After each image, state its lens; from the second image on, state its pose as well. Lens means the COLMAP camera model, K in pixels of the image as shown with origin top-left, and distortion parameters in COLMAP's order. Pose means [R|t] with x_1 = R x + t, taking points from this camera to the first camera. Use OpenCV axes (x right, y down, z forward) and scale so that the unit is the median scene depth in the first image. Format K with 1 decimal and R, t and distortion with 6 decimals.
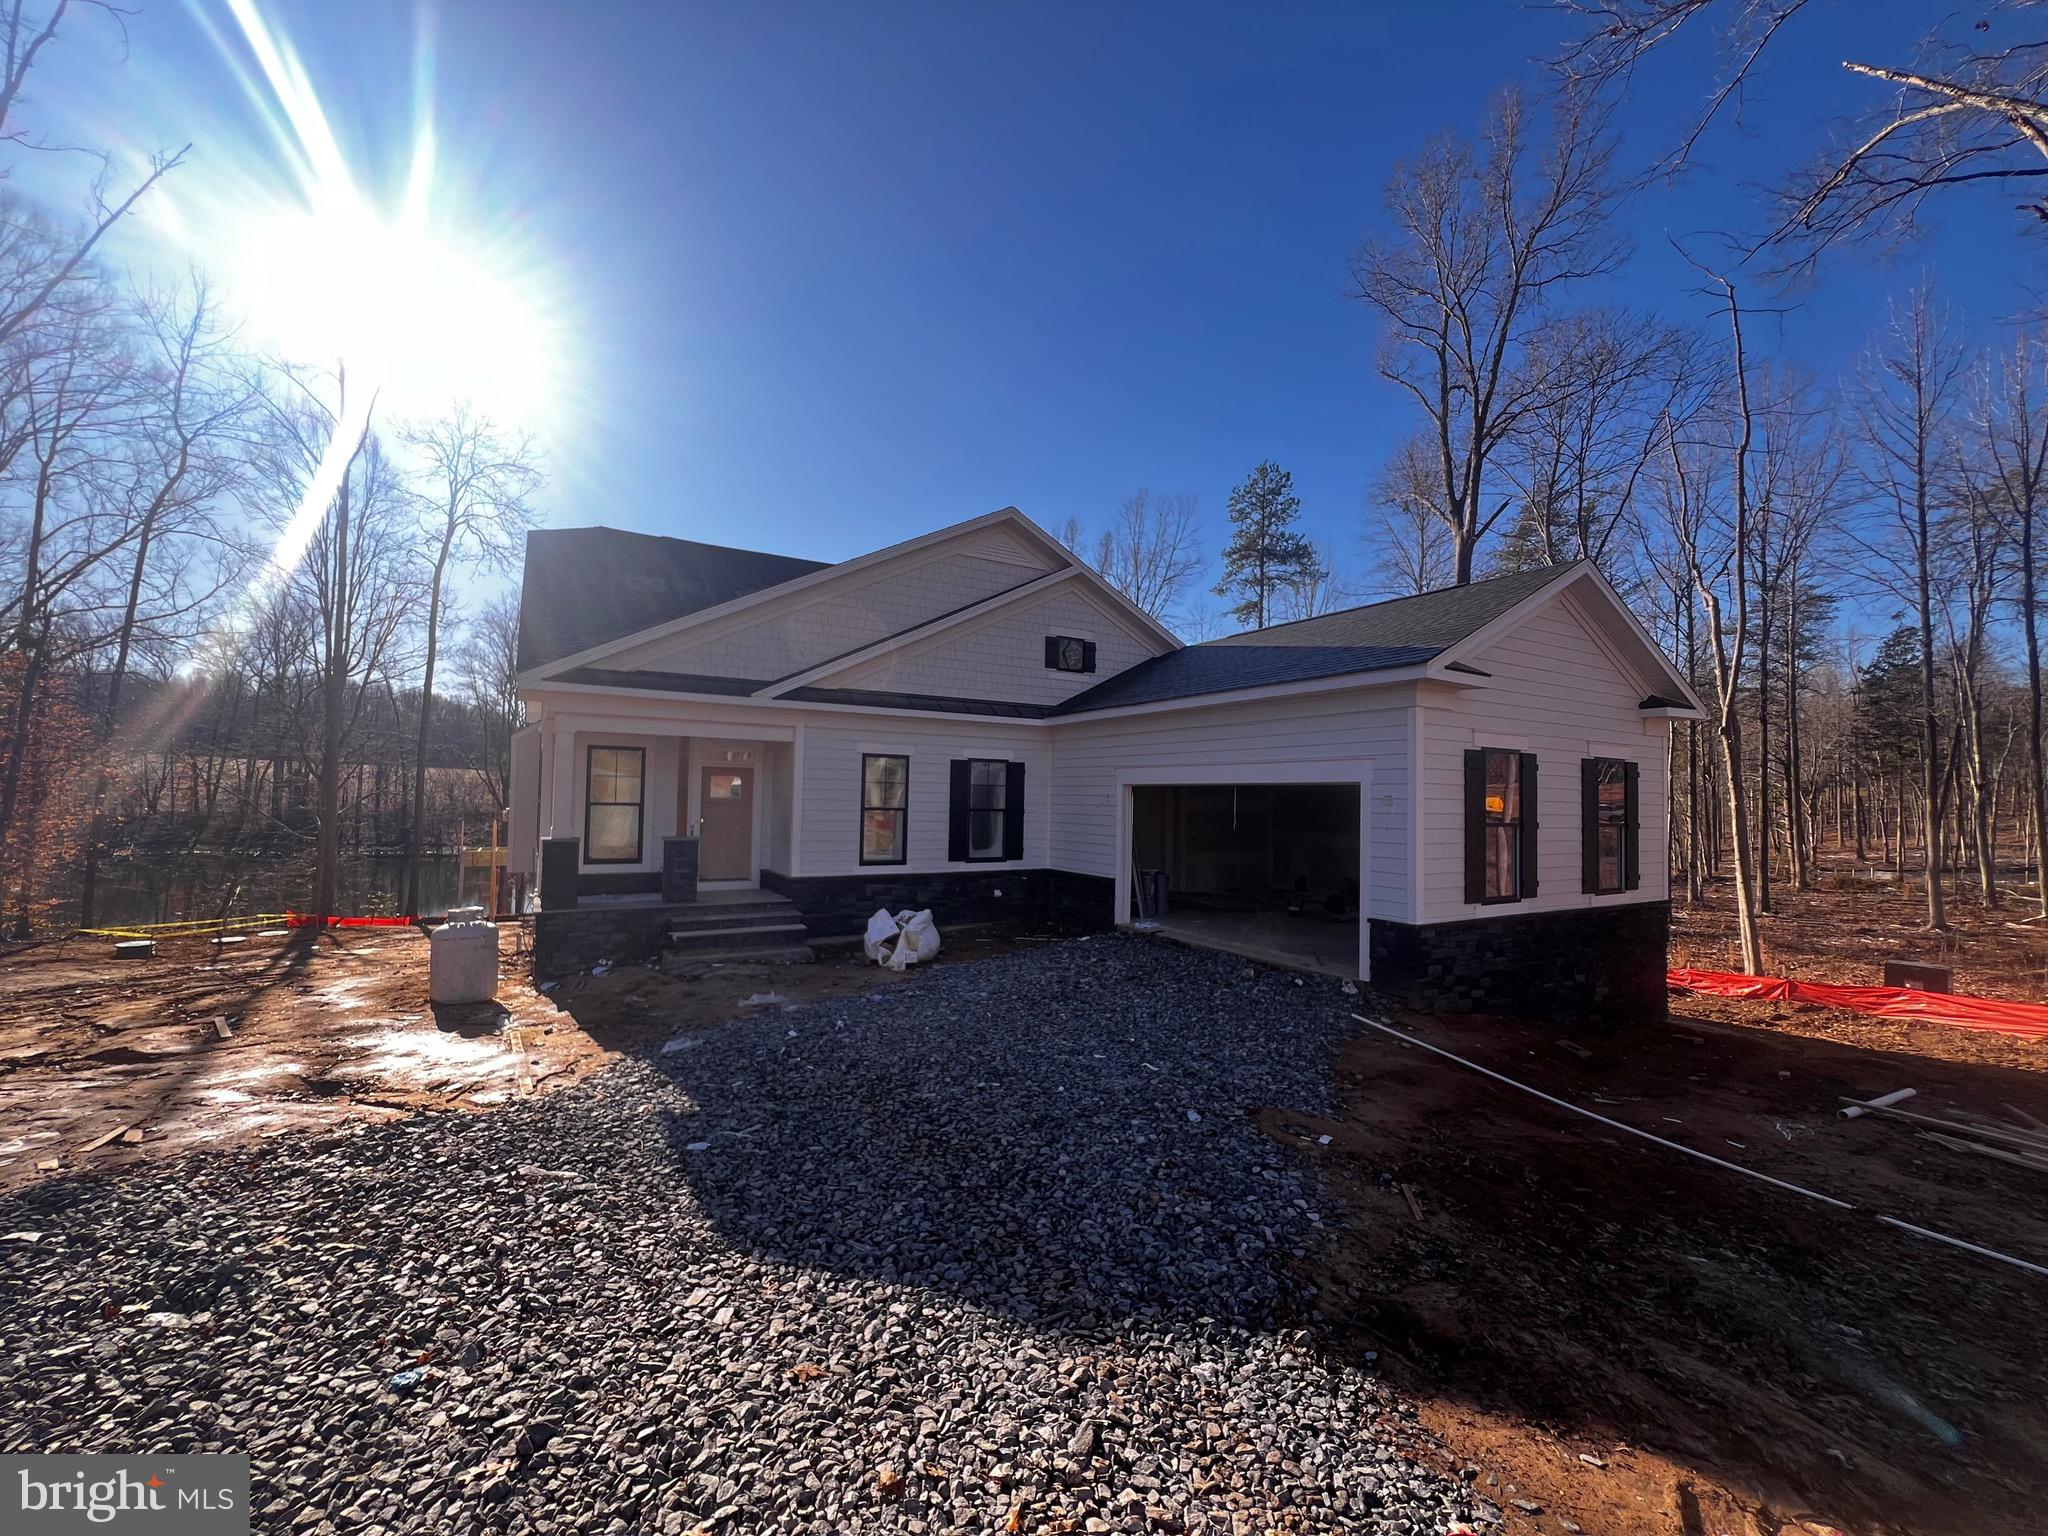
lens RADIAL K [[819.2, 0, 1029.5], [0, 819.2, 764.4], [0, 0, 1]] dist [-0.001721, -0.000047]
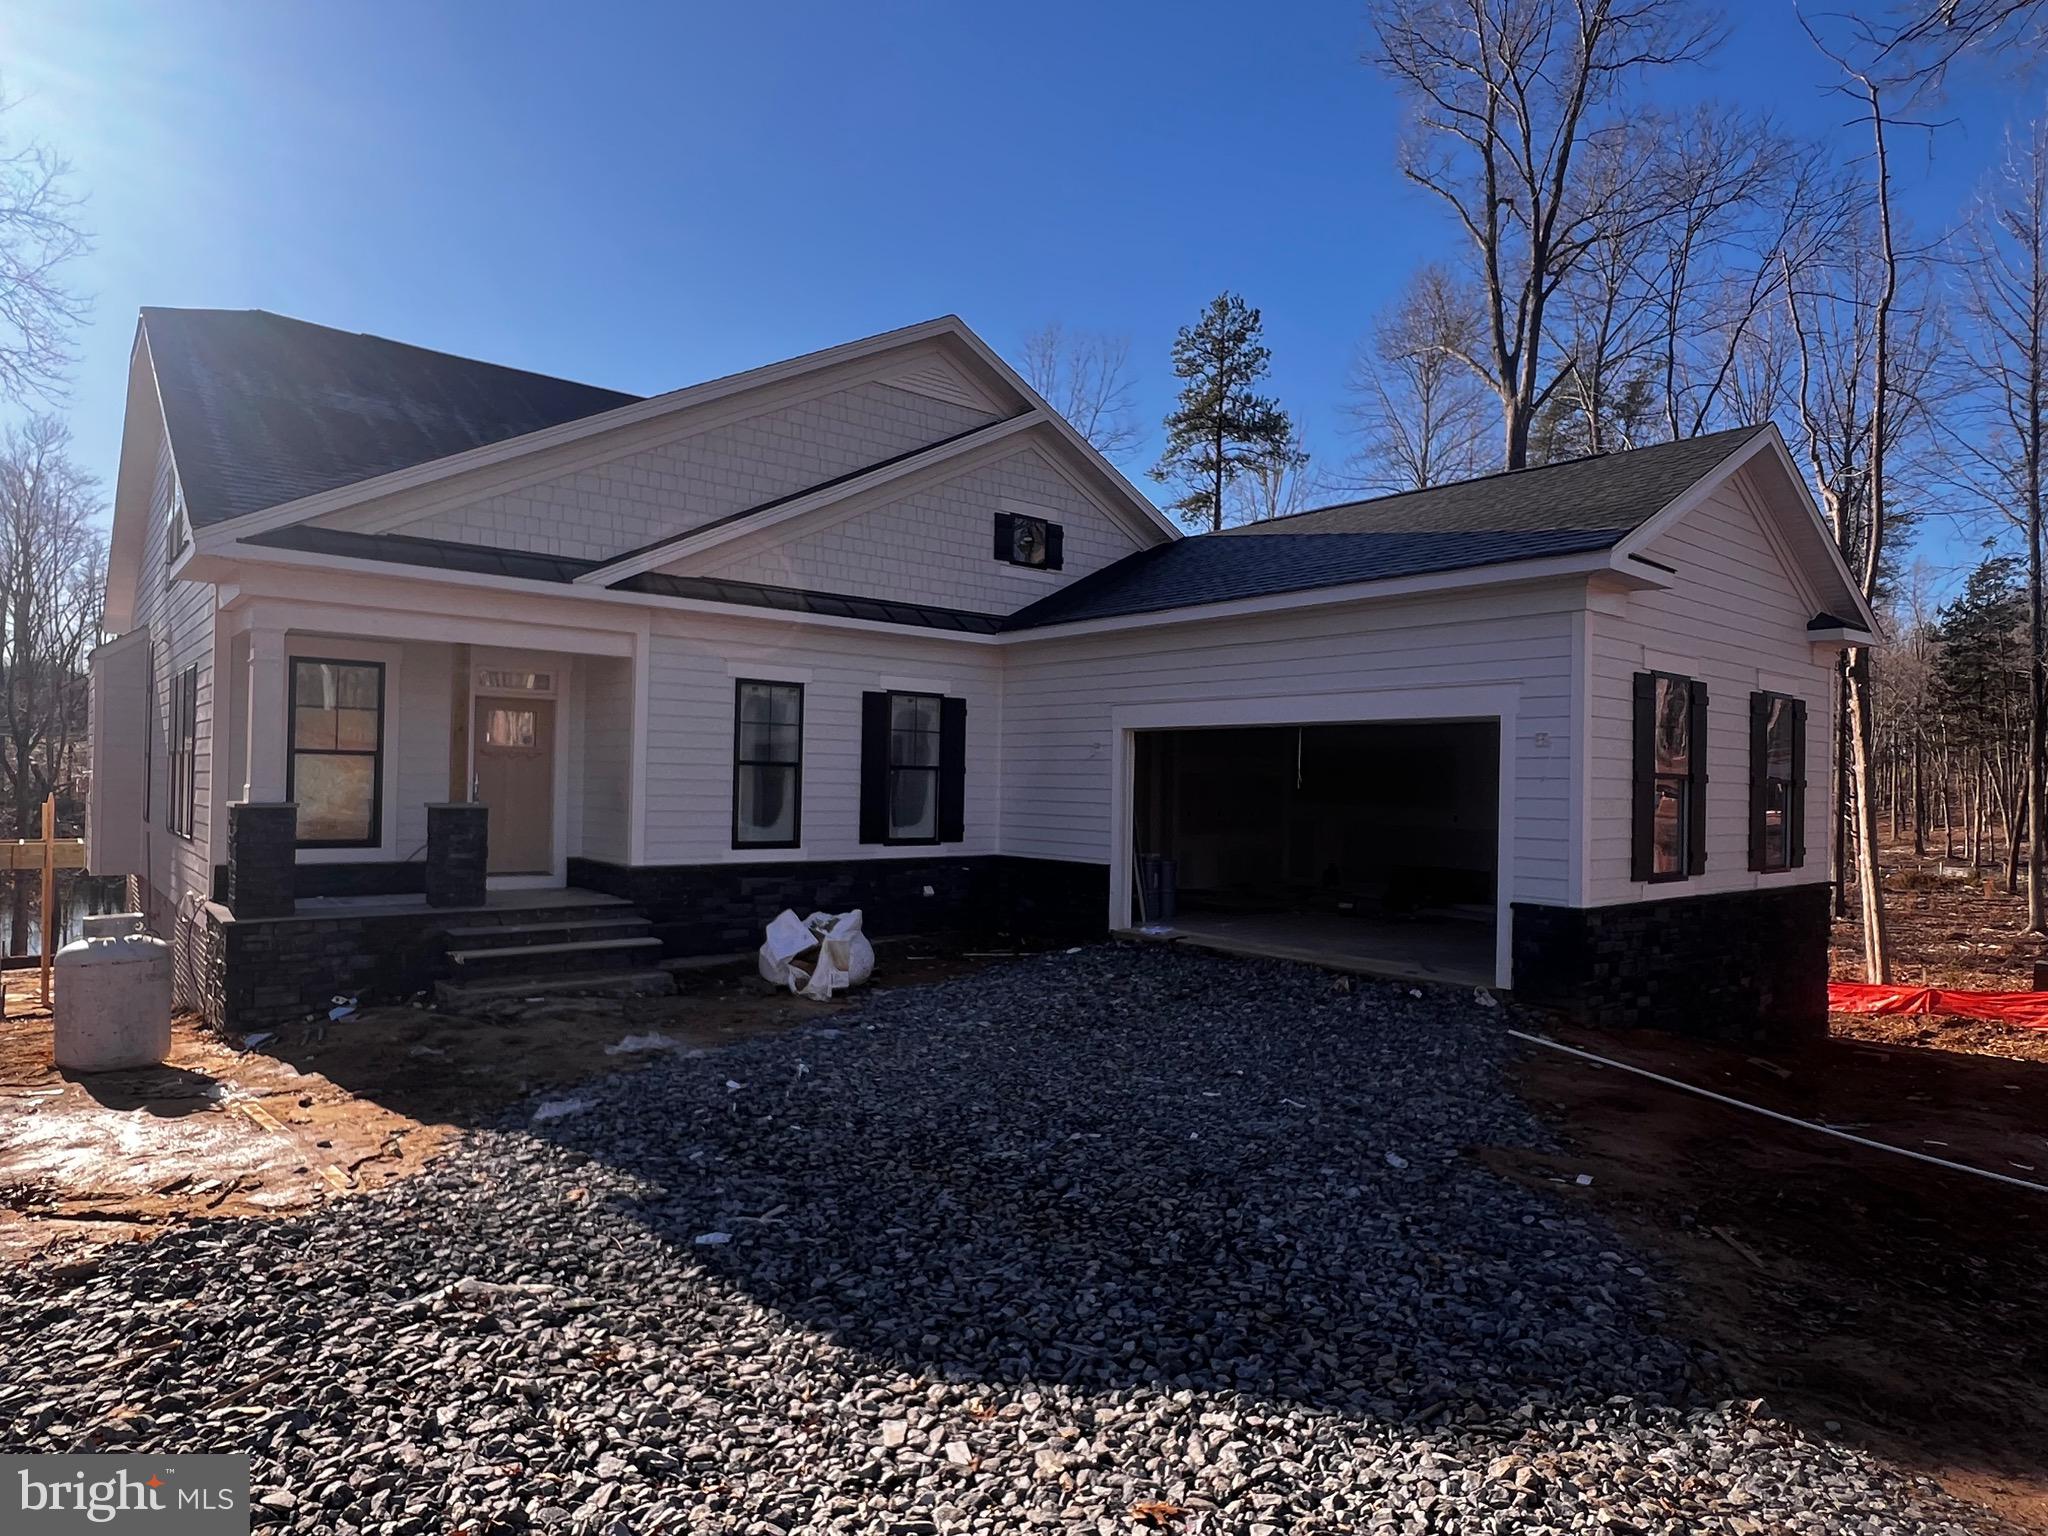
lens RADIAL K [[1191.4, 0, 1021.9], [0, 1191.4, 767.6], [0, 0, 1]] dist [-0.000168, -0.001337]
pose [[0.986704, 0.002493, 0.162507, -0.150457], [-0.007062, 0.999596, 0.027545, 0.033949], [-0.162372, -0.028326, 0.986323, 0.025658]]
